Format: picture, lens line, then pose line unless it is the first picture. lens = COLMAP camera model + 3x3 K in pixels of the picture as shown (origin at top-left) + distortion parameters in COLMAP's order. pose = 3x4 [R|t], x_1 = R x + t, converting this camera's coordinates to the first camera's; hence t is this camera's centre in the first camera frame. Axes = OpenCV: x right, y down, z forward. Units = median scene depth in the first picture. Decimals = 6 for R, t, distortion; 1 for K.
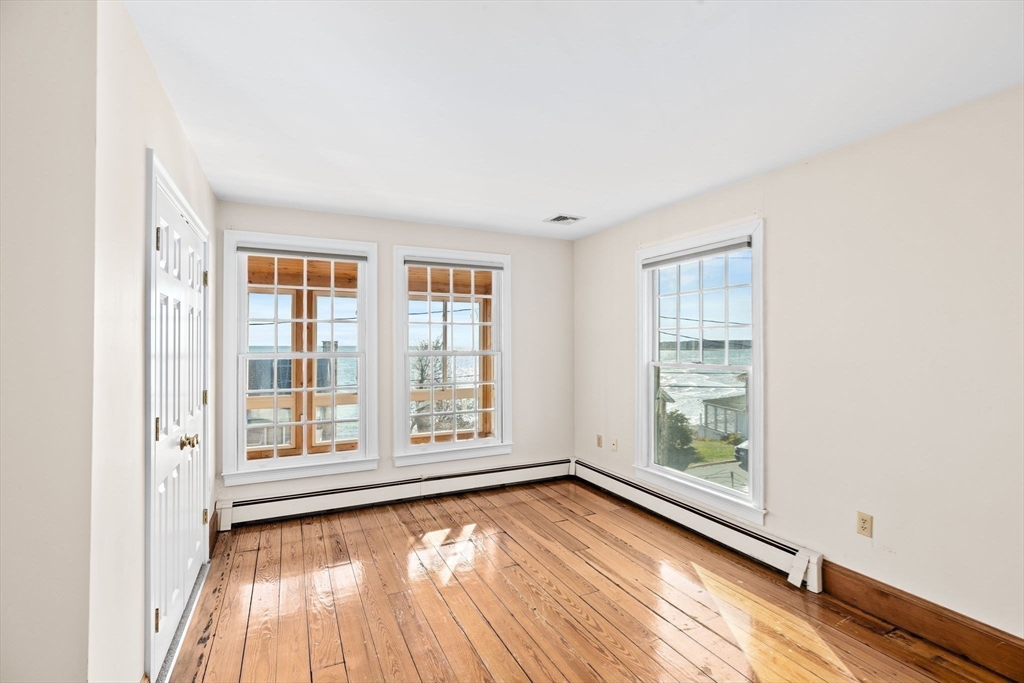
lens RADIAL K [[464.0, 0, 505.8], [0, 464.0, 345.0], [0, 0, 1]] dist [-0.005828, 0.003413]
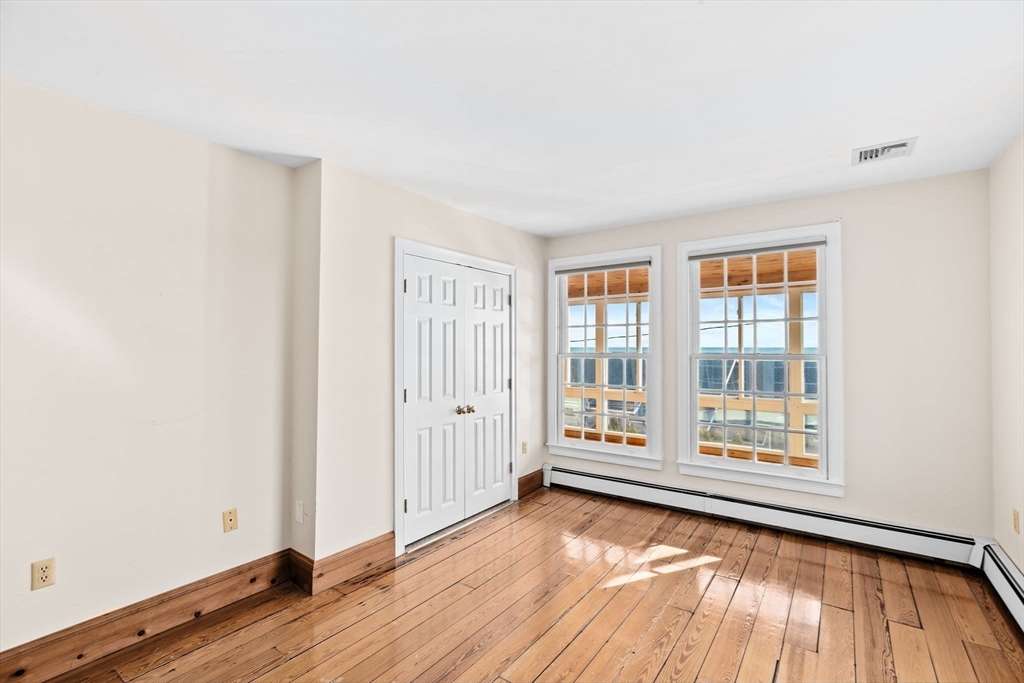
lens RADIAL K [[464.0, 0, 511.2], [0, 464.0, 340.5], [0, 0, 1]] dist [-0.005828, 0.003413]
pose [[0.473737, -0.012792, -0.880573, 0.452663], [0.003201, 0.999913, -0.012803, -0.001581], [0.880660, 0.003247, 0.473737, 0.238773]]
